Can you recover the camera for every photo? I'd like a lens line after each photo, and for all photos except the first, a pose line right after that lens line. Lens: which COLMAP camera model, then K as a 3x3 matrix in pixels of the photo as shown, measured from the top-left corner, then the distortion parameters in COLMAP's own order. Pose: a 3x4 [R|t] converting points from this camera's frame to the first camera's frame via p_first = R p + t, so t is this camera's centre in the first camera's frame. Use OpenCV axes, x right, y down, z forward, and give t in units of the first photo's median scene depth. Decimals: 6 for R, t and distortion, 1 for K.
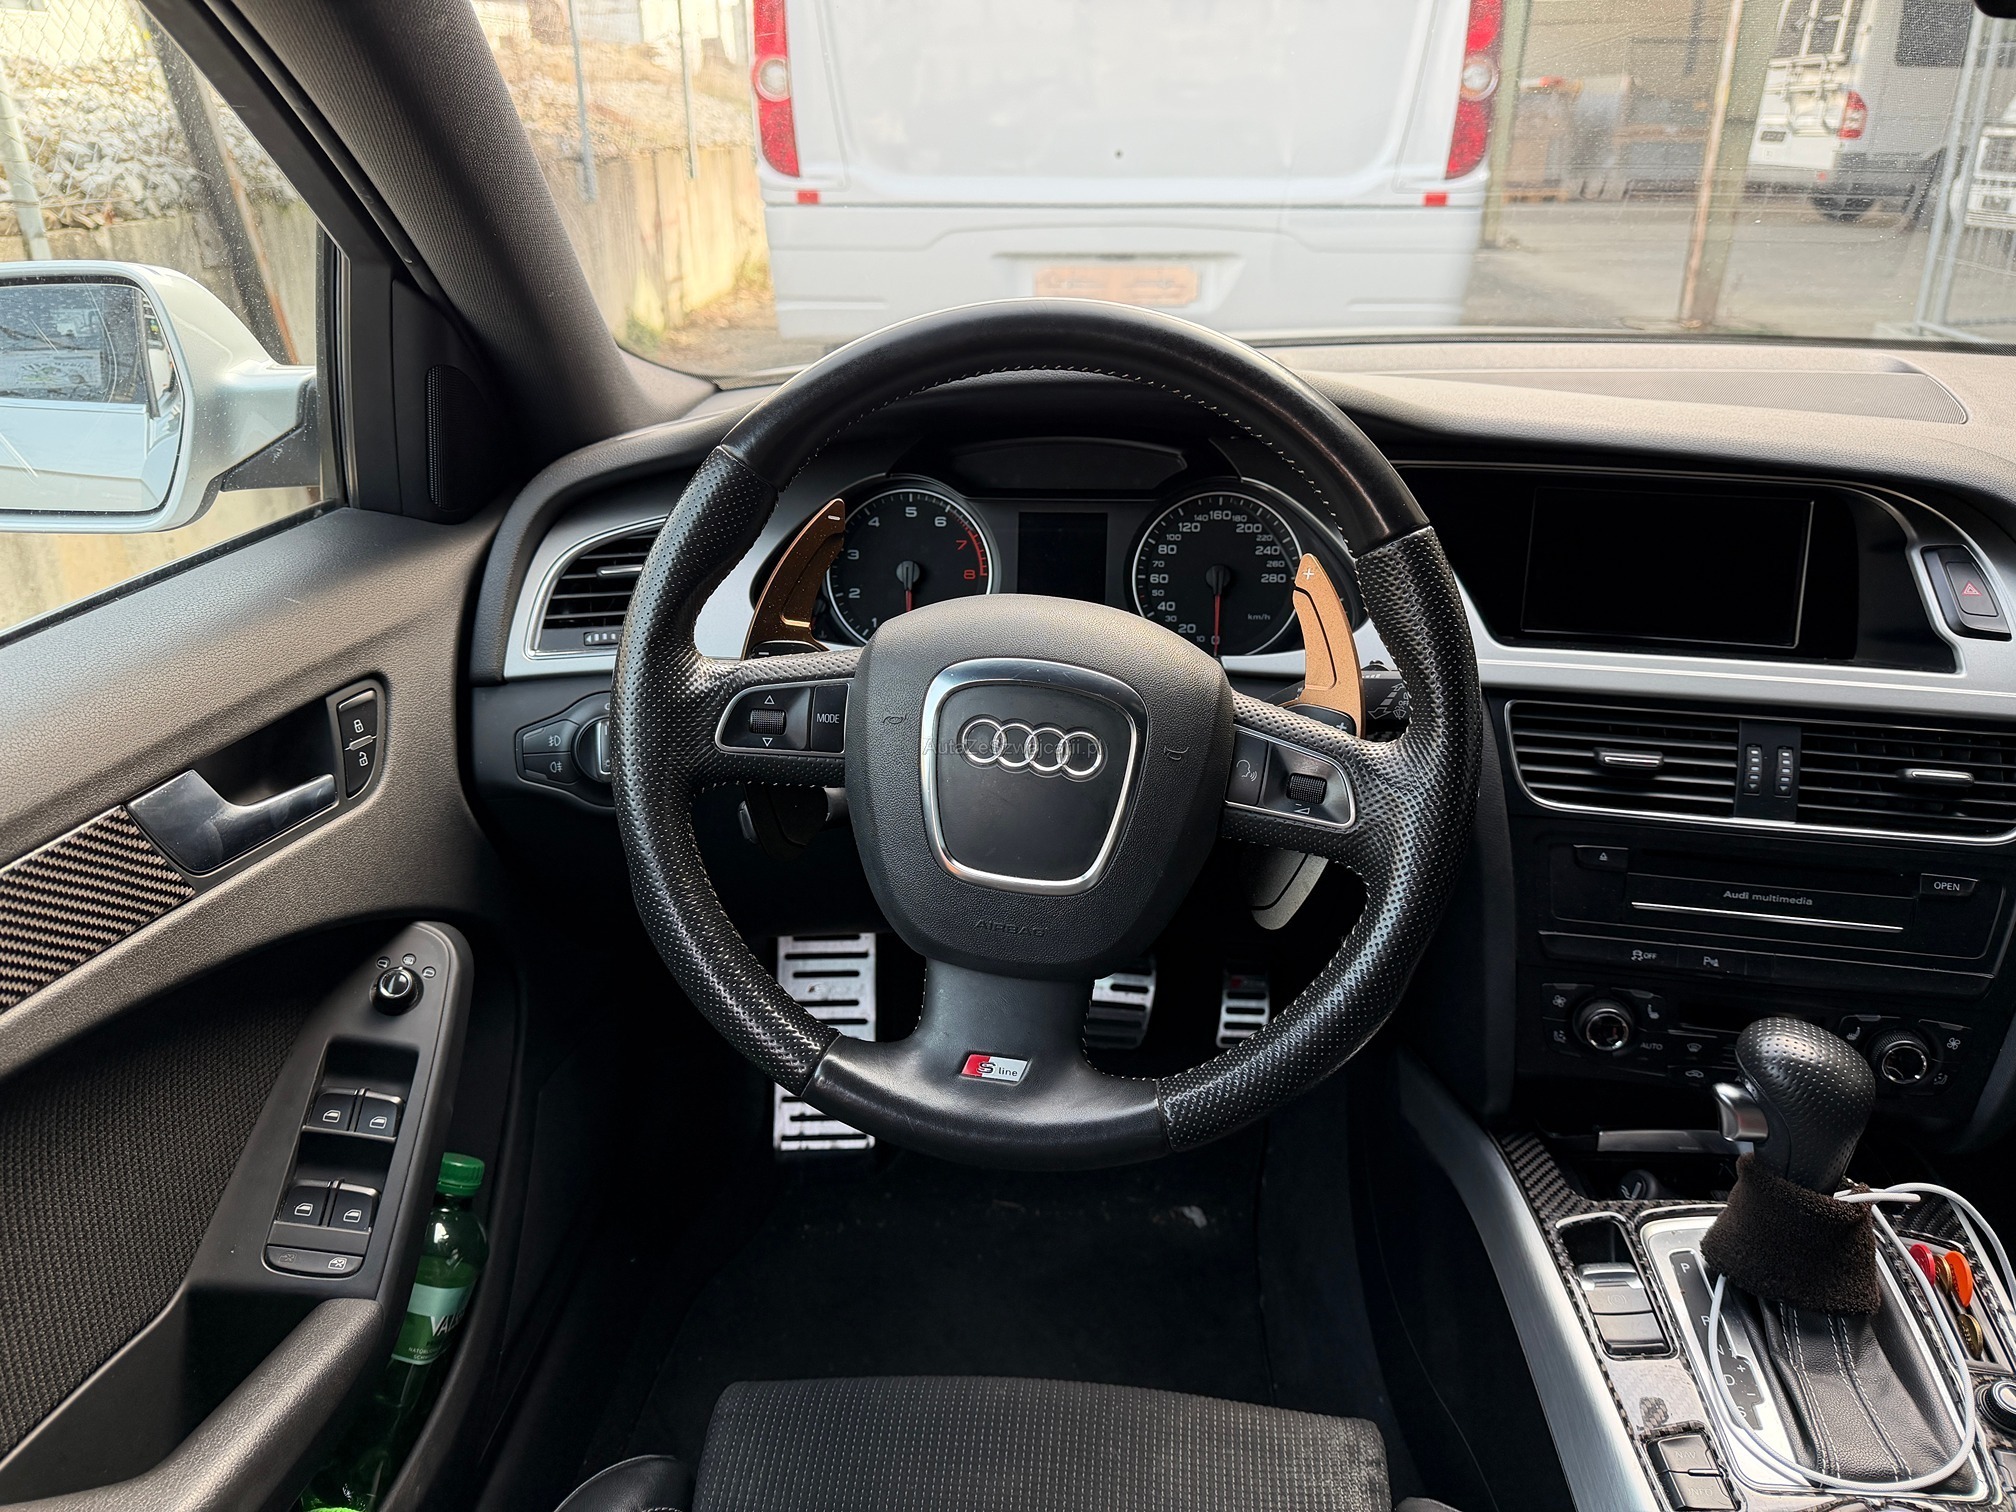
lens RADIAL K [[1411.4, 0, 1008.8], [0, 1411.4, 763.2], [0, 0, 1]] dist [0.032928, -0.044319]
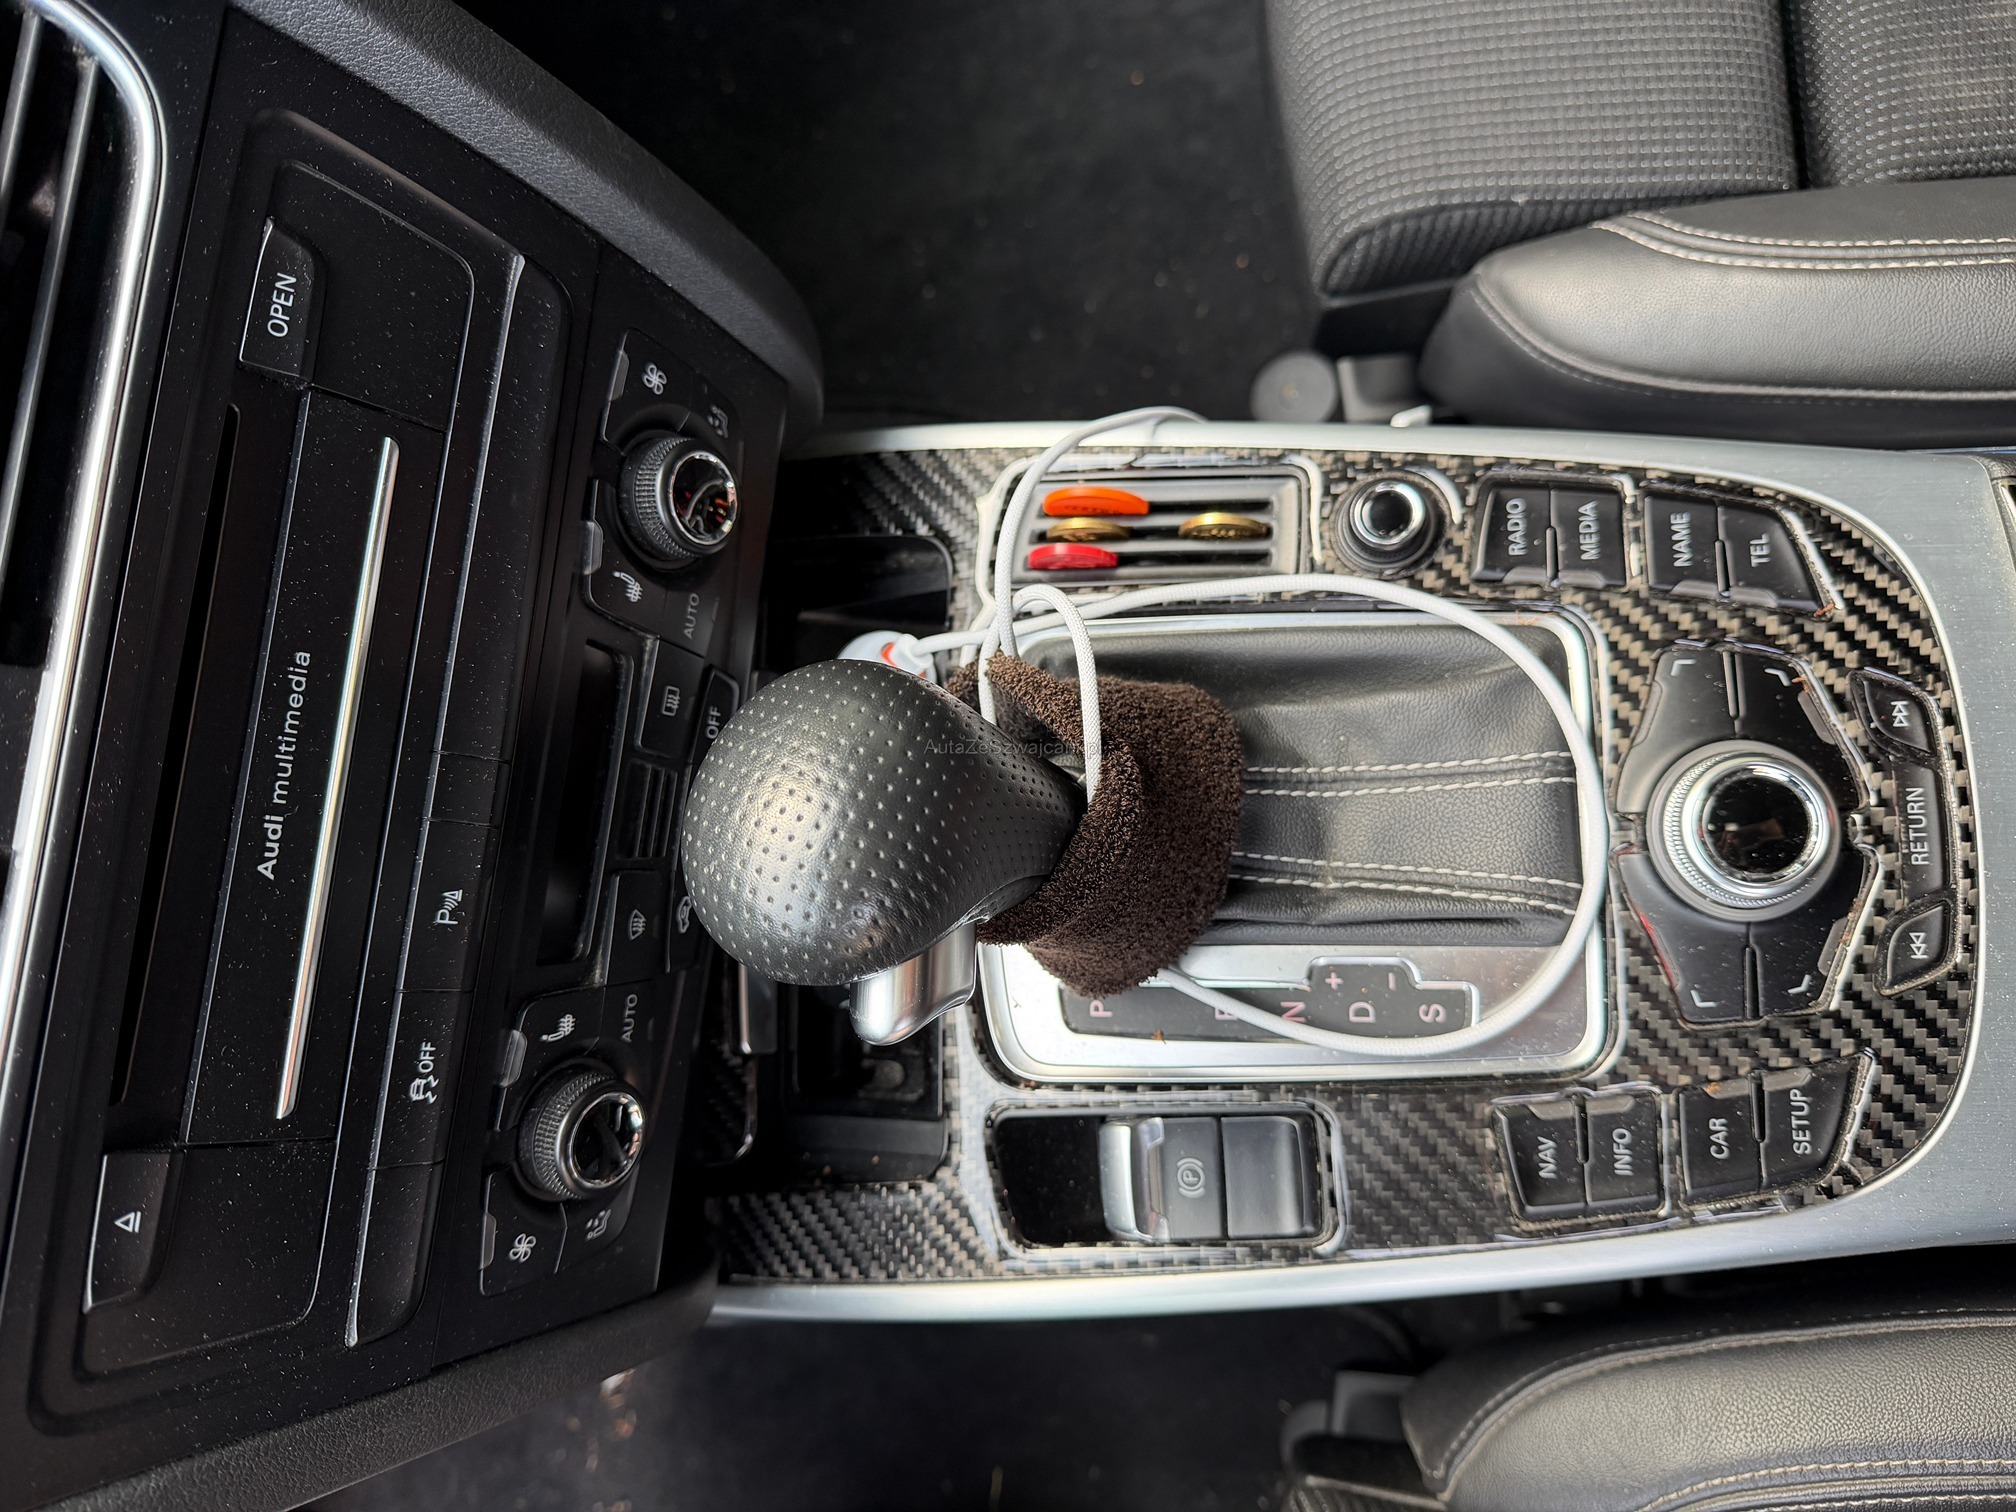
lens RADIAL K [[1411.4, 0, 996.2], [0, 1411.4, 750.7], [0, 0, 1]] dist [0.032928, -0.044319]
pose [[-0.067214, -0.982268, 0.175020, 0.482154], [0.734401, 0.070034, 0.675093, -0.013123], [-0.675379, 0.173911, 0.716671, 0.652083]]
